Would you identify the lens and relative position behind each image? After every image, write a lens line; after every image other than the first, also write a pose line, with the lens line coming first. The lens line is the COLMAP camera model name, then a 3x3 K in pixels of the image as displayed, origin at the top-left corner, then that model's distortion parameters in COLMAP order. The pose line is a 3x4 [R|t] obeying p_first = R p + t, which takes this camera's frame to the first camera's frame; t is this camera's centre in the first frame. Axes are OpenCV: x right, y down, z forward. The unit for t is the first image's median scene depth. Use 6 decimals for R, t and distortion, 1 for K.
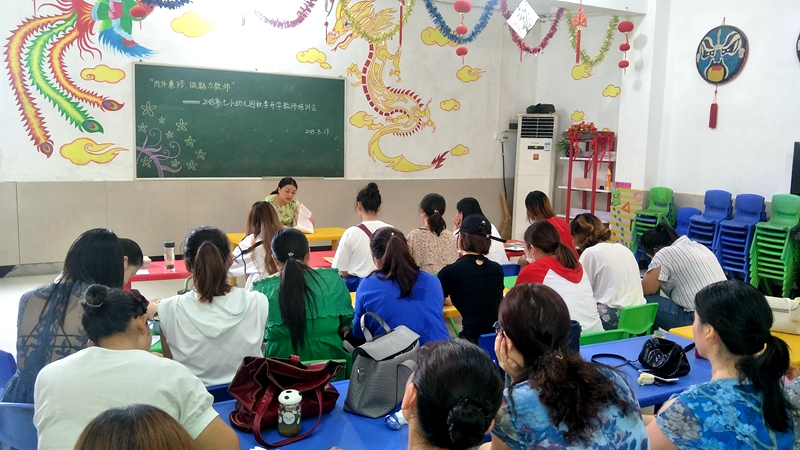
lens RADIAL K [[707.2, 0, 402.4], [0, 707.2, 227.6], [0, 0, 1]] dist [0.050916, -0.101007]
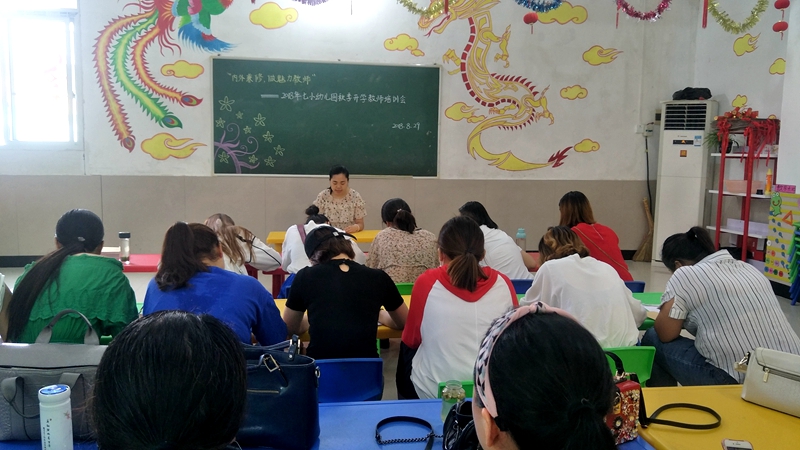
lens RADIAL K [[707.2, 0, 395.1], [0, 707.2, 229.1], [0, 0, 1]] dist [0.050916, -0.101007]
pose [[0.932448, 0.033484, -0.359750, 0.198841], [-0.038901, 0.999212, -0.007827, 0.005167], [0.359205, 0.021293, 0.933016, 0.149075]]
